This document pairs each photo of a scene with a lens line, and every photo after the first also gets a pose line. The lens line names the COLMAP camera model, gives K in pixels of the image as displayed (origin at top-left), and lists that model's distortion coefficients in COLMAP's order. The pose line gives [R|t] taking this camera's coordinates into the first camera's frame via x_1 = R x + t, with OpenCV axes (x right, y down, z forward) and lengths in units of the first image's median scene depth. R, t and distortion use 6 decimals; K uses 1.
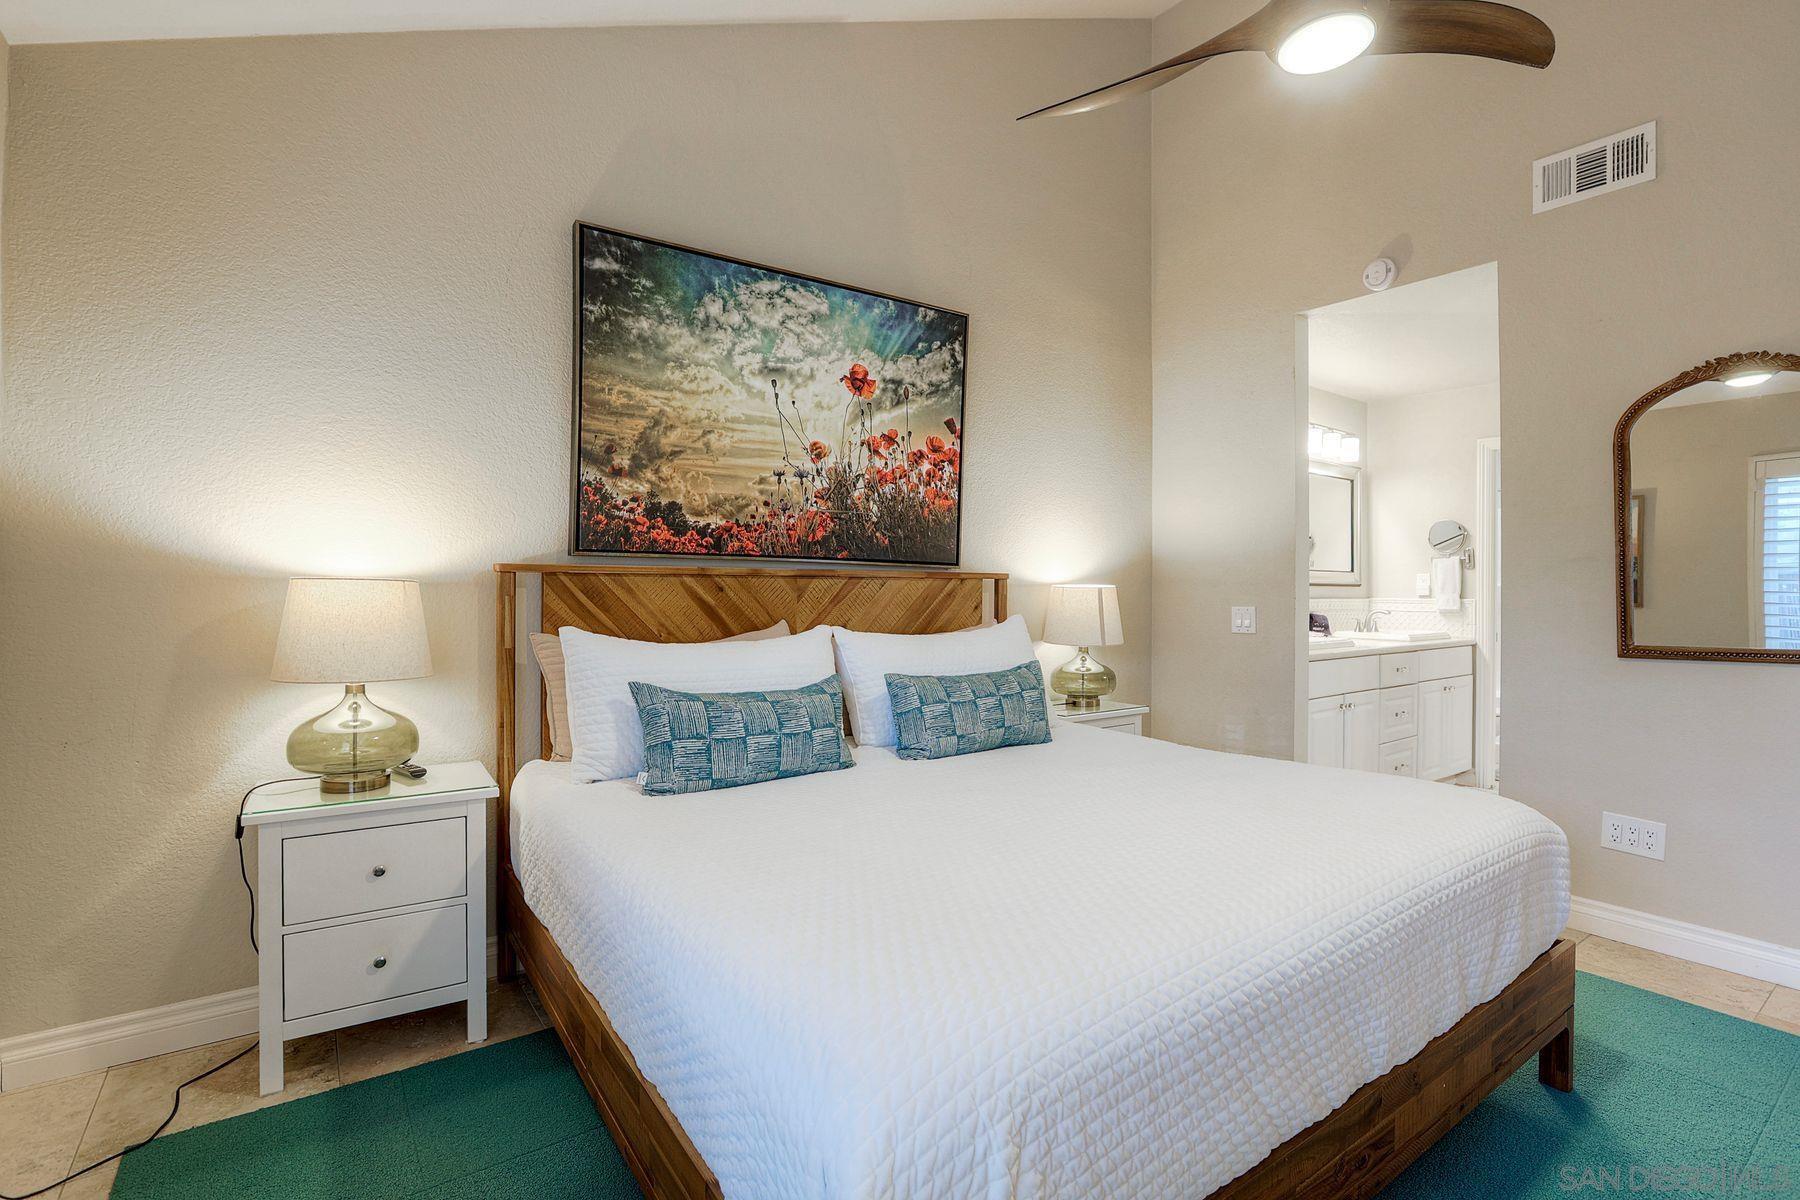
lens RADIAL K [[837.4, 0, 898.2], [0, 837.4, 591.4], [0, 0, 1]] dist [-0.052870, 0.019964]
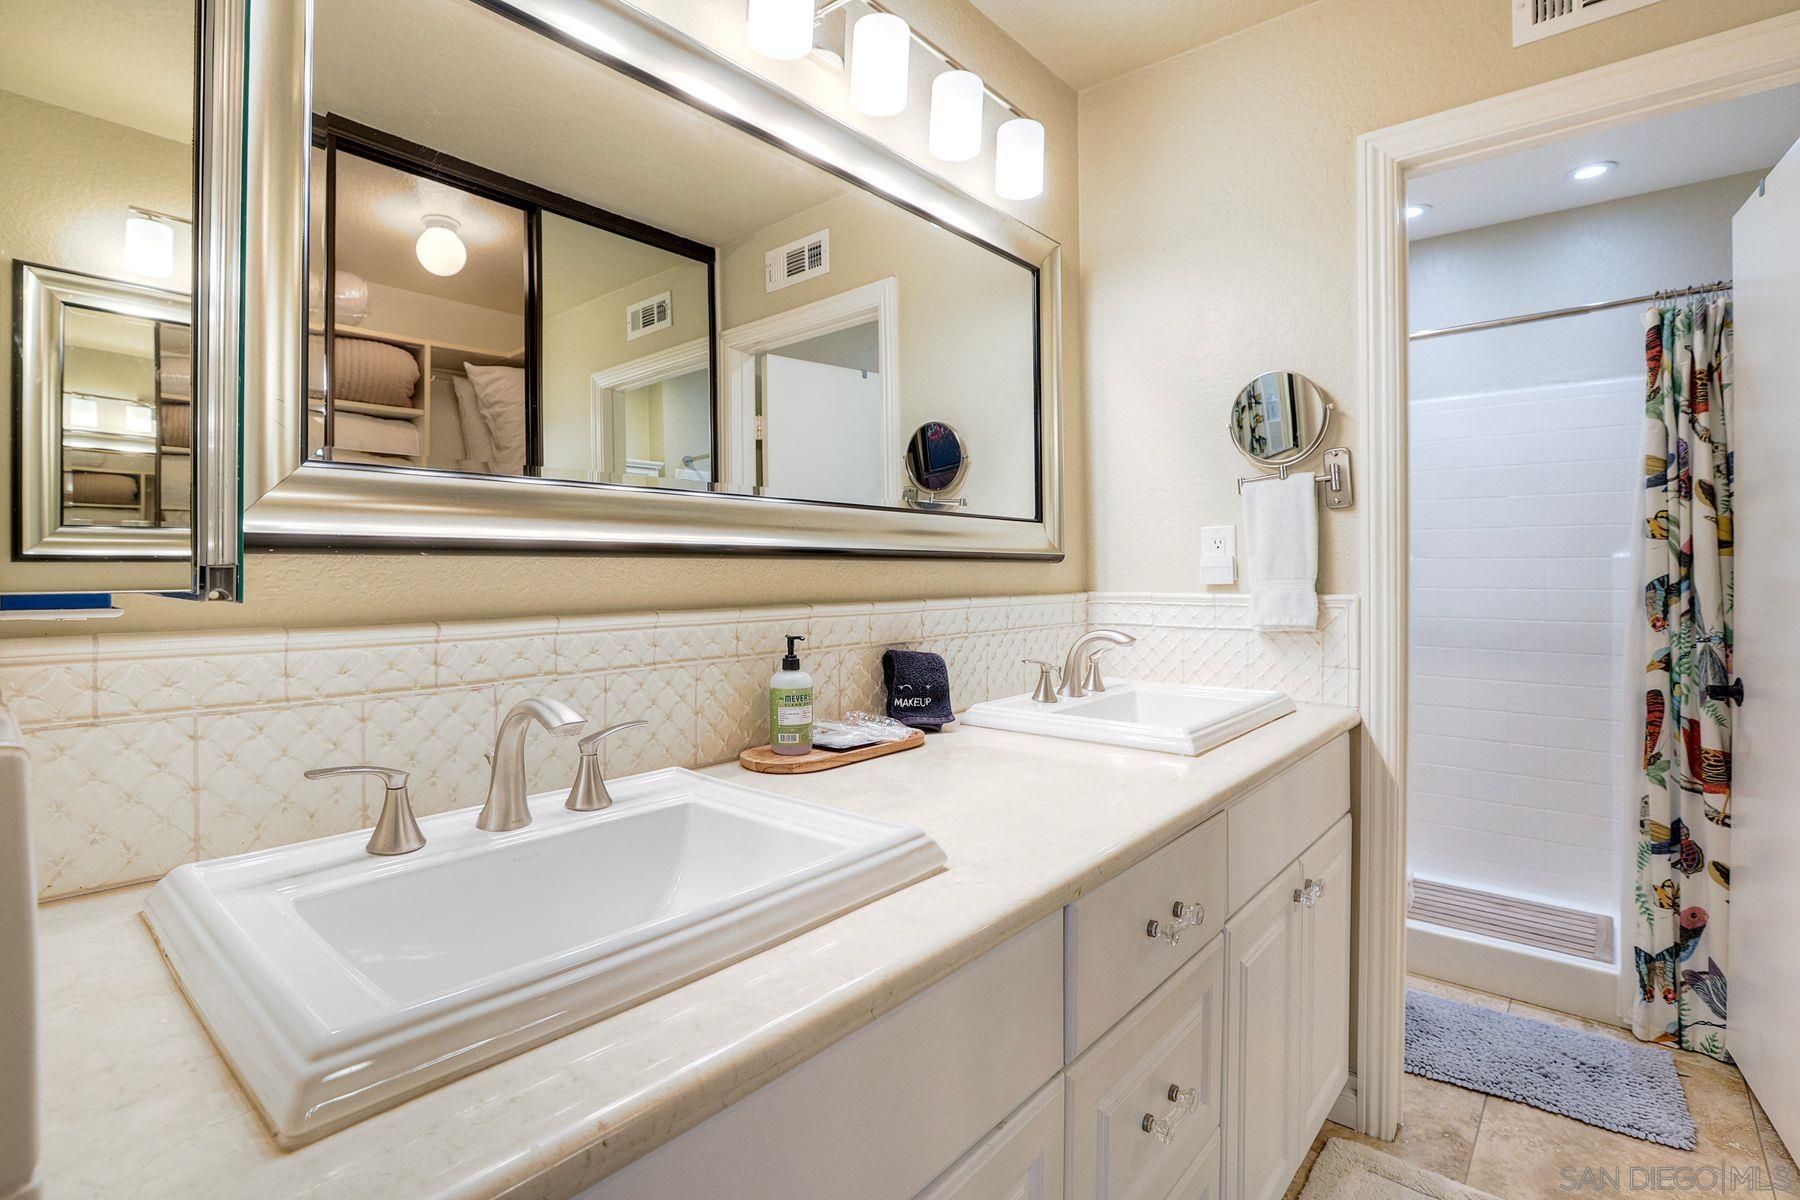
lens RADIAL K [[837.4, 0, 898.2], [0, 837.4, 591.4], [0, 0, 1]] dist [-0.052870, 0.019964]
pose [[0.968627, -0.011720, 0.248241, 0.421909], [0.009239, 0.999895, 0.011156, 0.002130], [-0.248346, -0.008513, 0.968634, 0.698089]]
